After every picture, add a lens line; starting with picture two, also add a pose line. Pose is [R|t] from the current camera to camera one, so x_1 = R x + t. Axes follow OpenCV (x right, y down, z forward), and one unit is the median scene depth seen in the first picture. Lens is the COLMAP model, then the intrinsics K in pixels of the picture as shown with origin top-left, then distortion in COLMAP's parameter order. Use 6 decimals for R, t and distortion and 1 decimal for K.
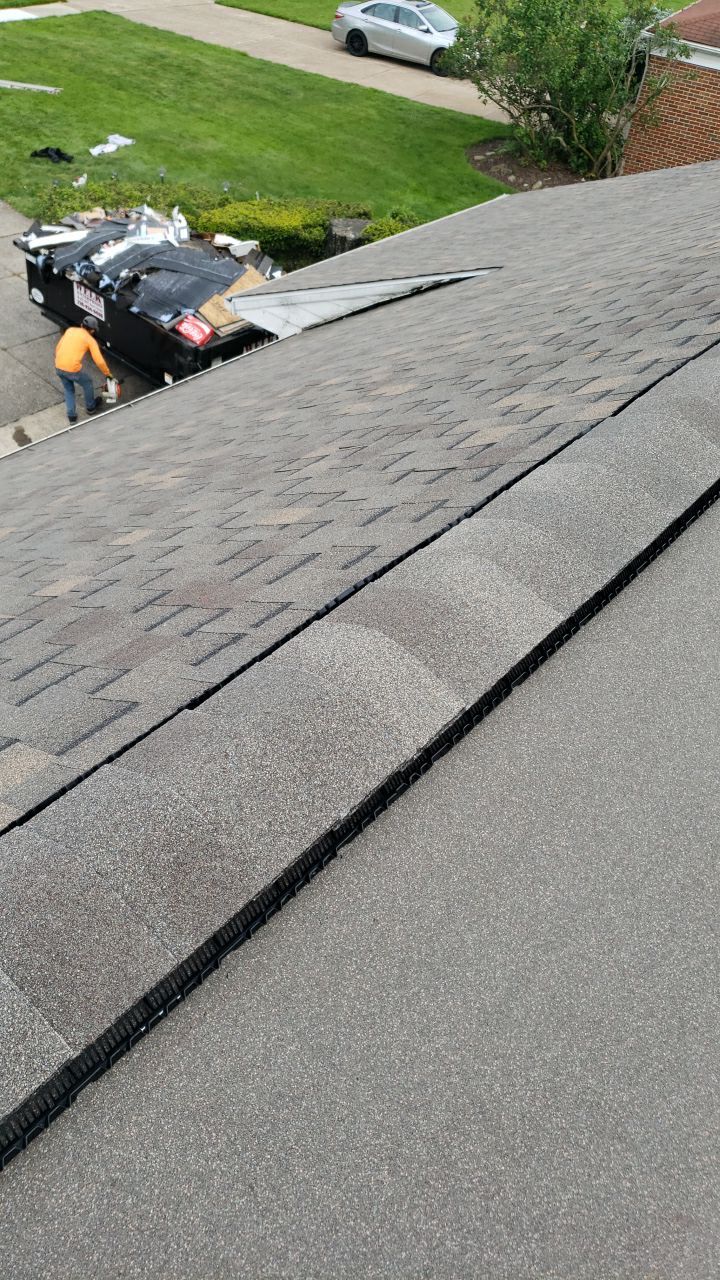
lens RADIAL K [[980.7, 0, 352.9], [0, 980.7, 651.0], [0, 0, 1]] dist [0.025768, 0.007748]
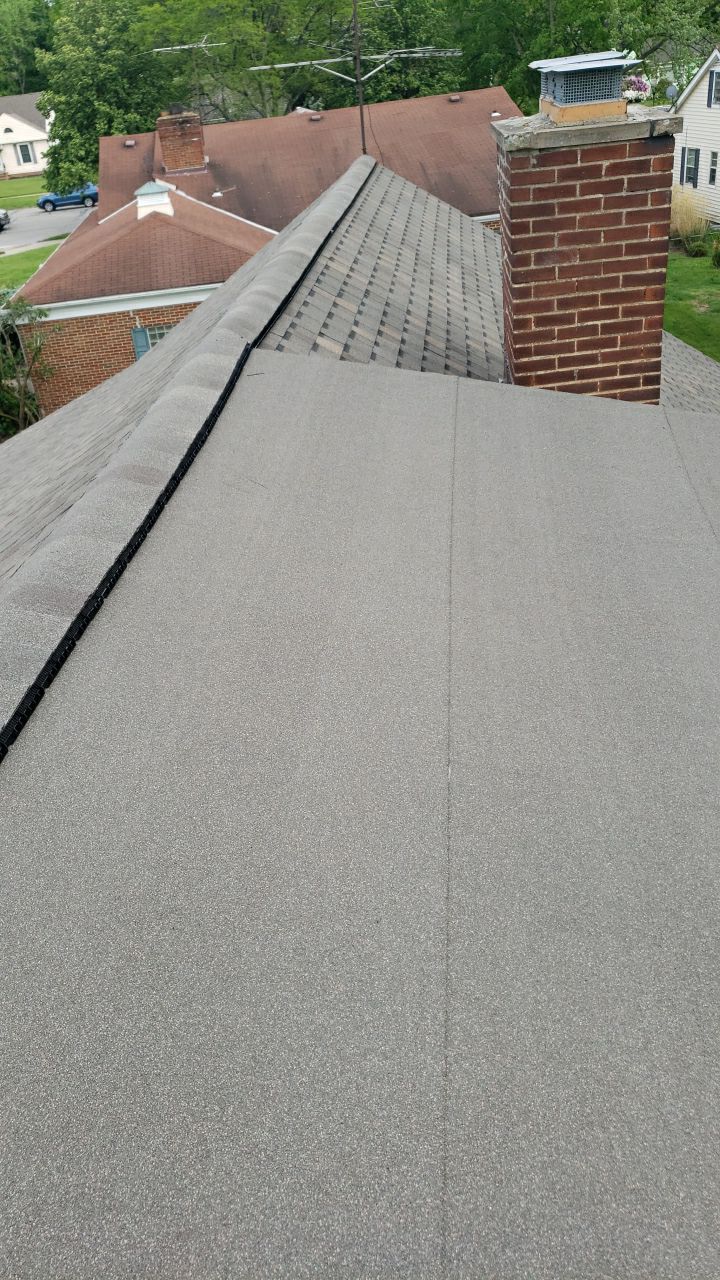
lens RADIAL K [[989.6, 0, 354.5], [0, 989.6, 639.7], [0, 0, 1]] dist [-0.008146, 0.064819]
pose [[0.808195, -0.449352, 0.380662, 0.046681], [0.521955, 0.845897, -0.109639, 0.029664], [-0.272735, 0.287299, 0.918191, -0.034721]]
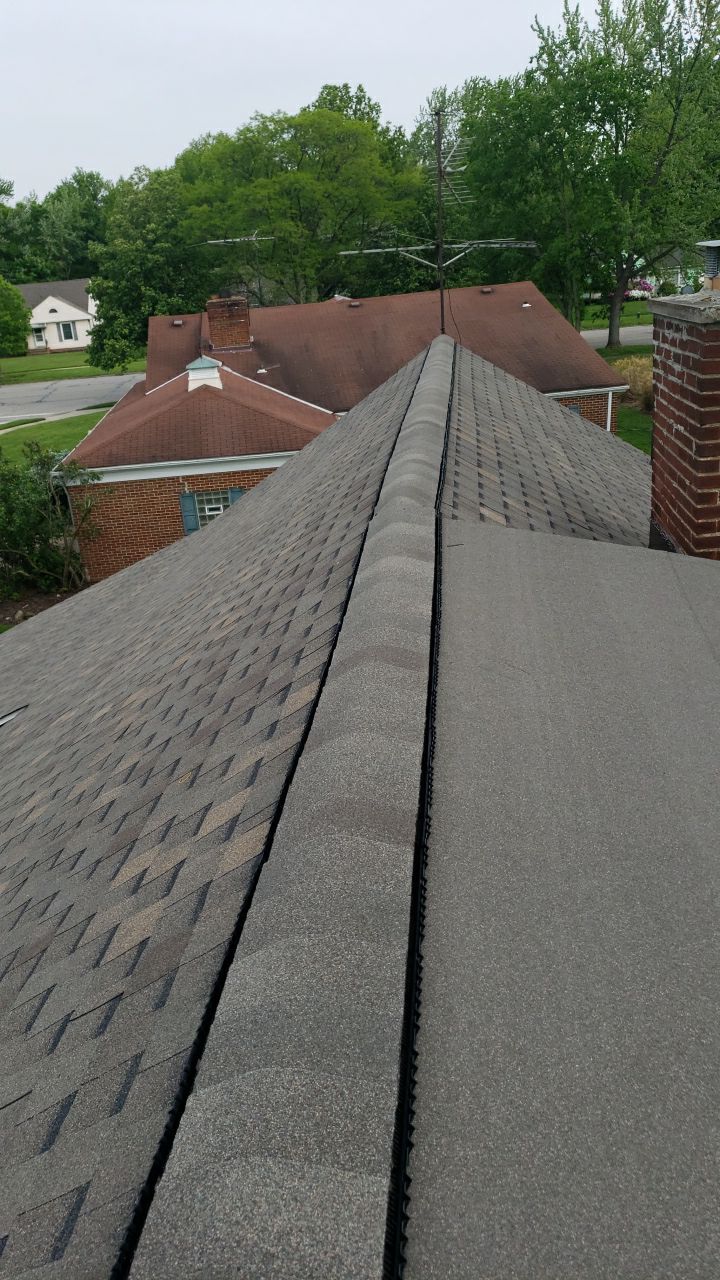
lens RADIAL K [[980.7, 0, 352.9], [0, 980.7, 651.0], [0, 0, 1]] dist [0.025768, 0.007748]
pose [[0.817099, -0.368652, 0.443222, 0.001790], [0.502528, 0.832230, -0.234221, -0.037896], [-0.282516, 0.414113, 0.865272, 0.036698]]
